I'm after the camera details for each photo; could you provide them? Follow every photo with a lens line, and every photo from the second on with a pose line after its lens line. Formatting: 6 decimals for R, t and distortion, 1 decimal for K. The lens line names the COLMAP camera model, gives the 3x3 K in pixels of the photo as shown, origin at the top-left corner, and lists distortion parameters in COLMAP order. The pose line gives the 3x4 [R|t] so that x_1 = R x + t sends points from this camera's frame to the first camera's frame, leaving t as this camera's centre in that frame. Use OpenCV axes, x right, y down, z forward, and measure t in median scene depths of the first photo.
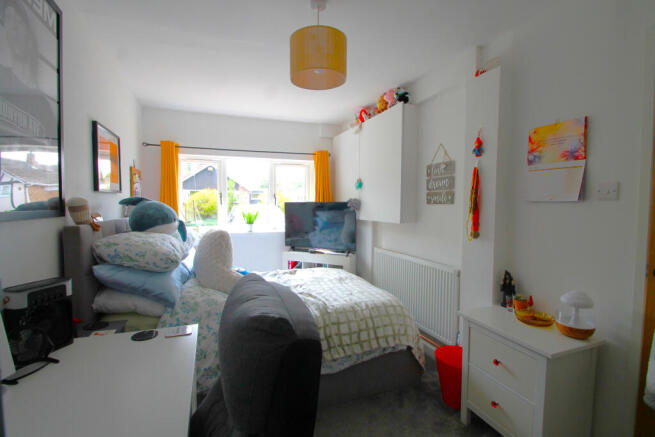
lens RADIAL K [[313.6, 0, 324.4], [0, 313.6, 217.7], [0, 0, 1]] dist [-0.012302, -0.003746]
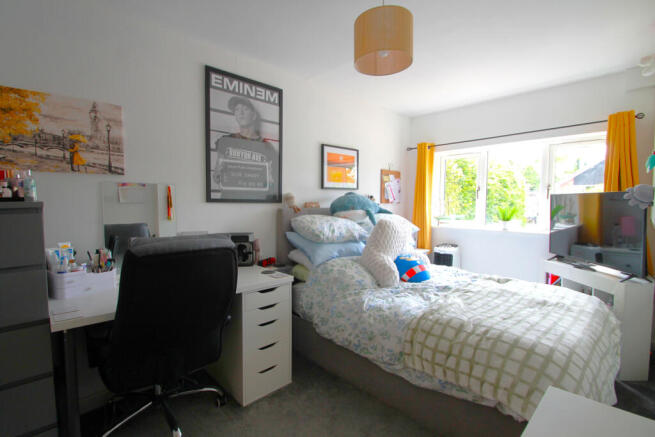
lens RADIAL K [[313.6, 0, 321.8], [0, 313.6, 218.4], [0, 0, 1]] dist [-0.012302, -0.003746]
pose [[0.364129, 0.044853, -0.930268, 0.548123], [-0.041883, 0.998618, 0.031754, 0.009526], [0.930406, 0.027400, 0.365504, 0.316775]]
